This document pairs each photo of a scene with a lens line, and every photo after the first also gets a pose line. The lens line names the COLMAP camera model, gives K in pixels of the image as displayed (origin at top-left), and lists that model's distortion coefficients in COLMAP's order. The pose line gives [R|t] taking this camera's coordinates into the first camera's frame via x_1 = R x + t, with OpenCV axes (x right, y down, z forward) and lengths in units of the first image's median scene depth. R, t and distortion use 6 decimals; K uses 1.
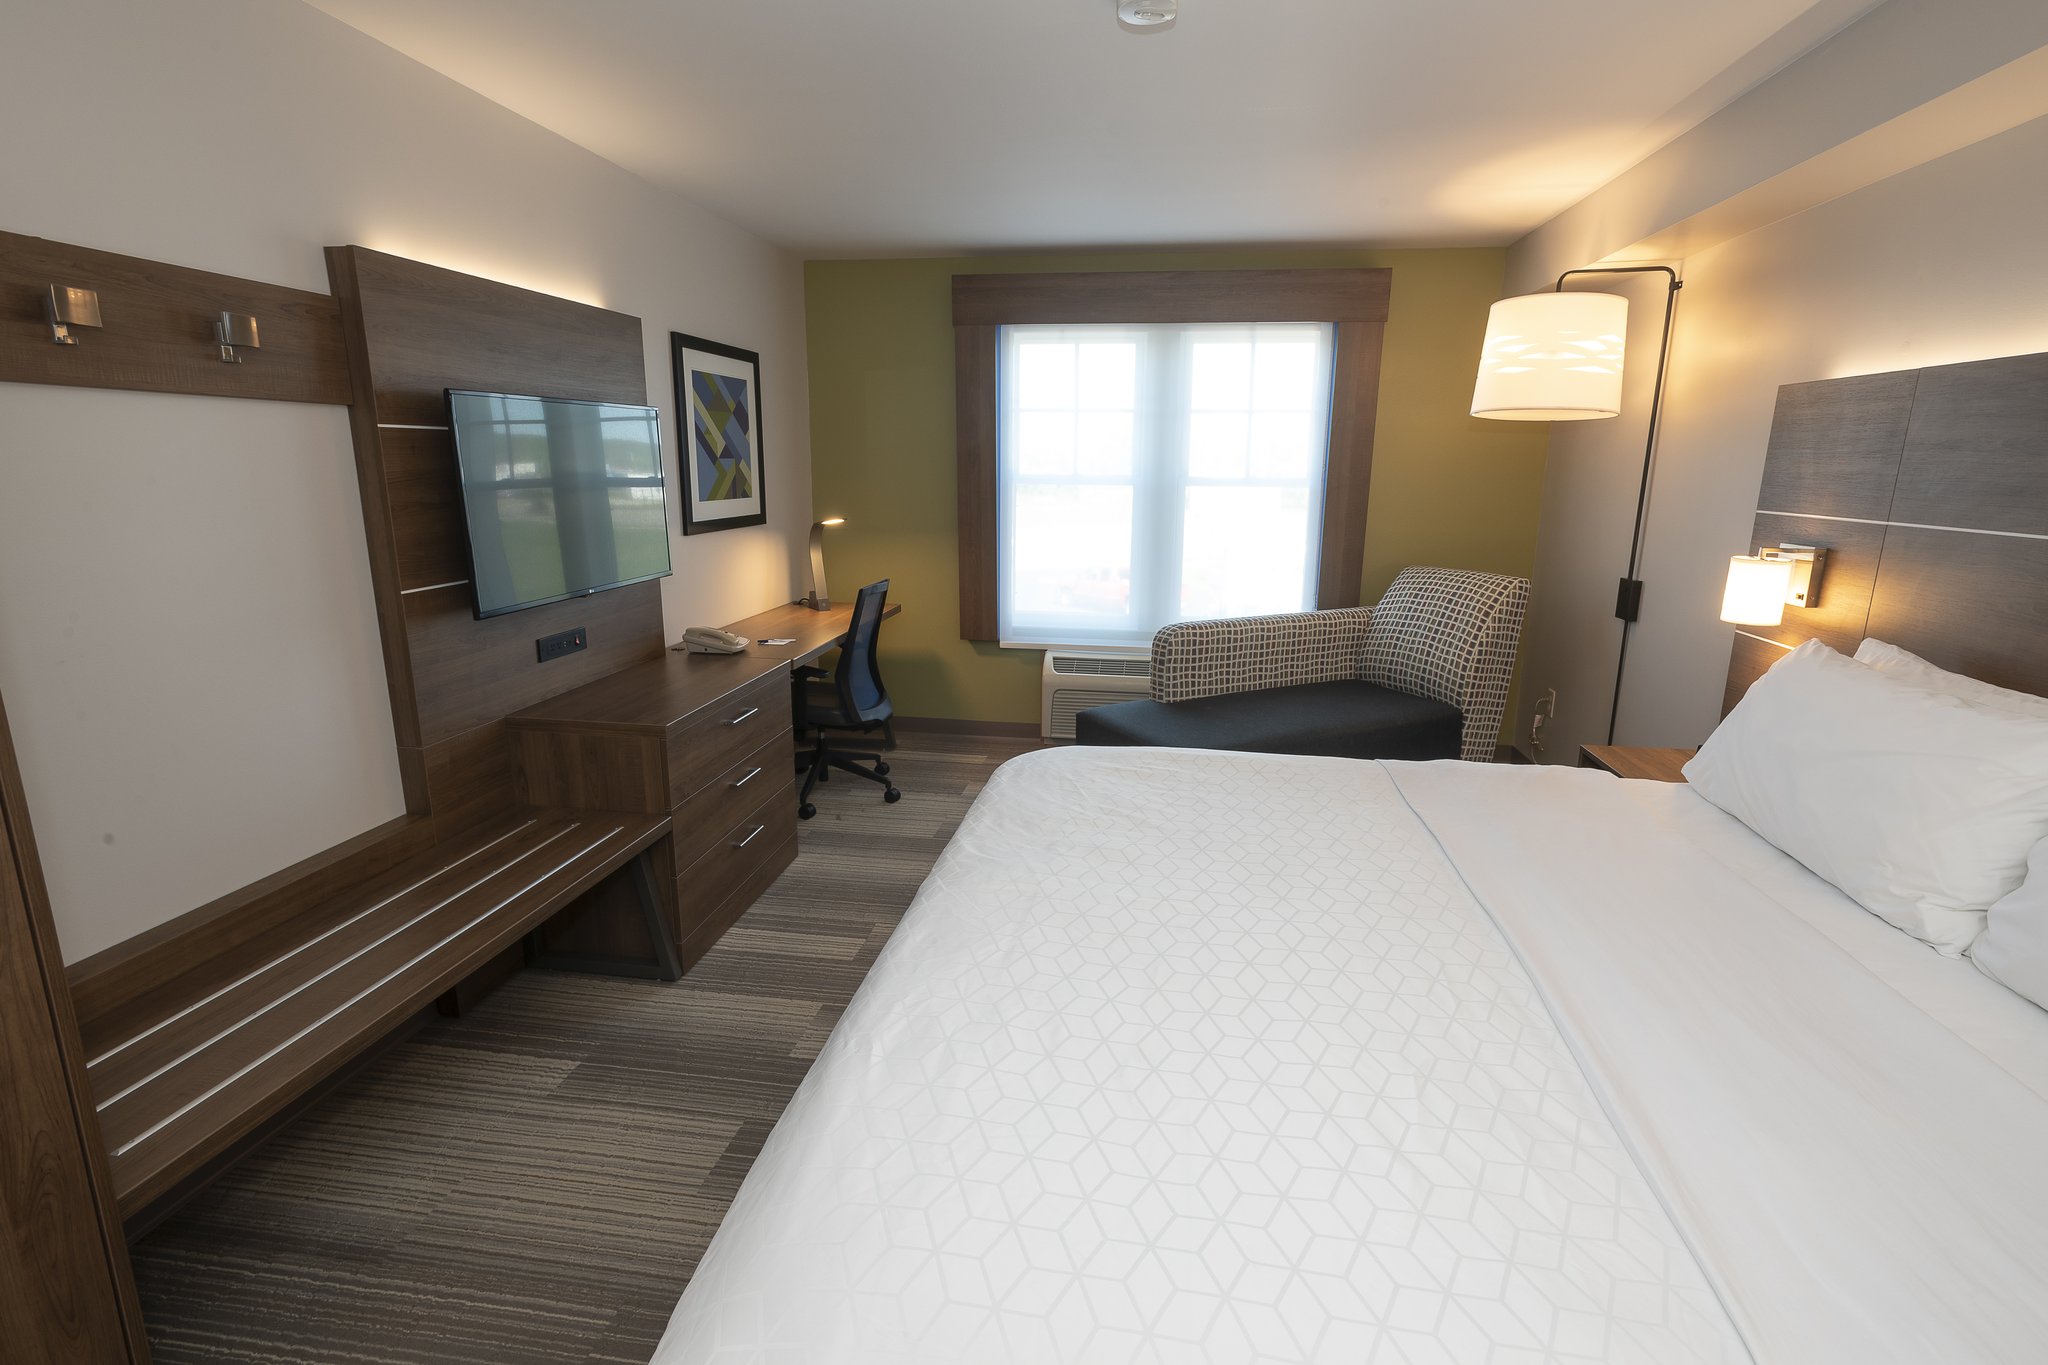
lens RADIAL K [[988.5, 0, 1001.5], [0, 988.5, 680.7], [0, 0, 1]] dist [0.001307, 0.003212]
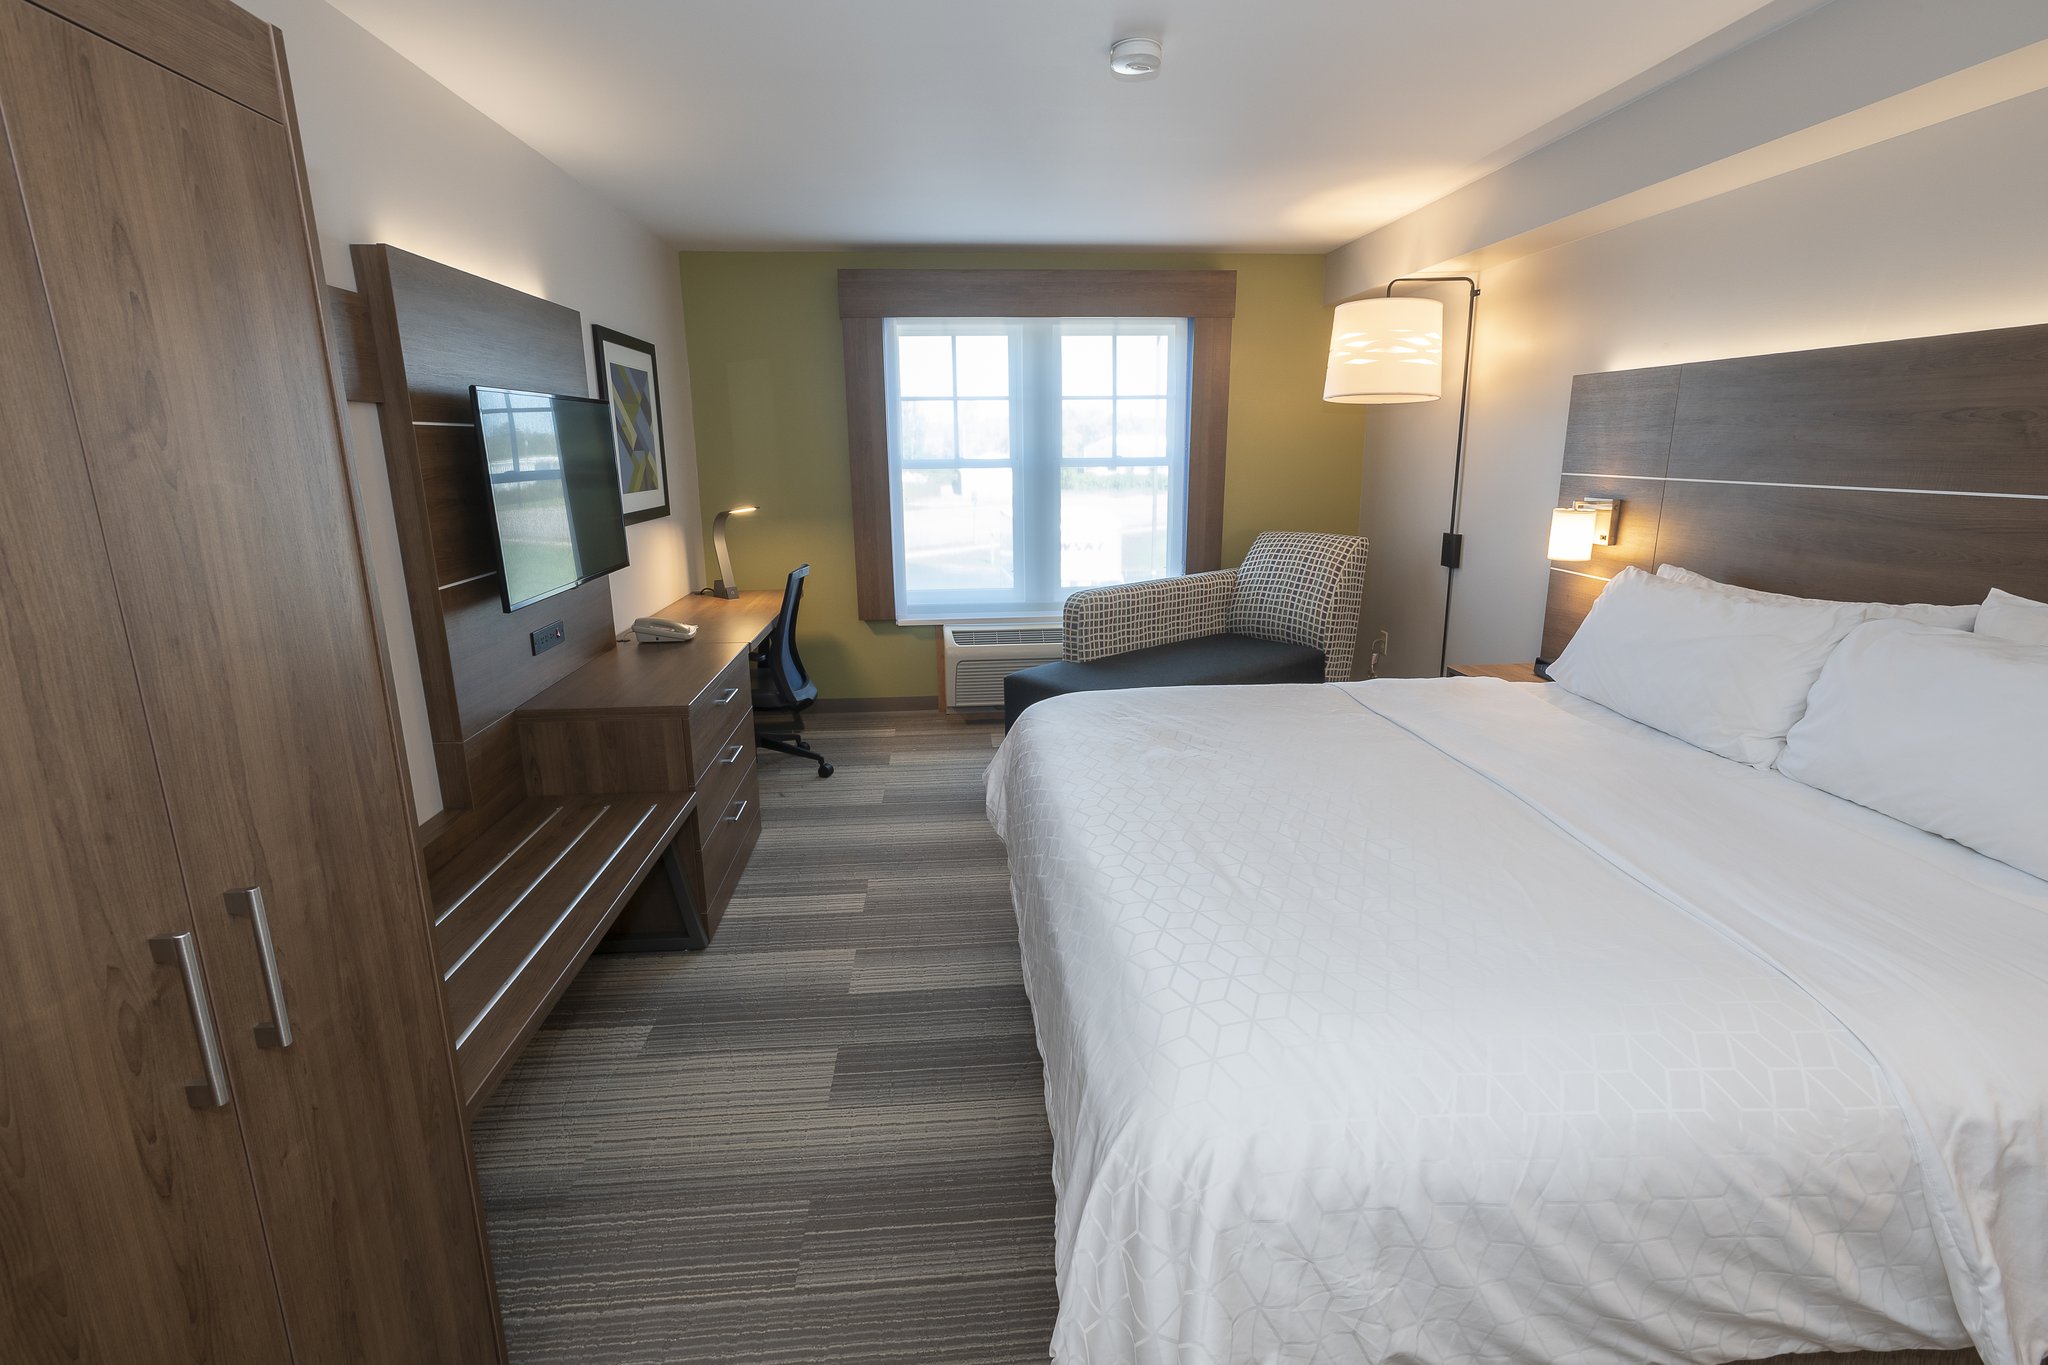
lens RADIAL K [[988.5, 0, 1012.3], [0, 988.5, 677.0], [0, 0, 1]] dist [0.001307, 0.003212]
pose [[0.973910, -0.070772, 0.215615, -0.219272], [0.068441, 0.997488, 0.018270, 0.019117], [-0.216366, -0.003037, 0.976308, -0.095656]]
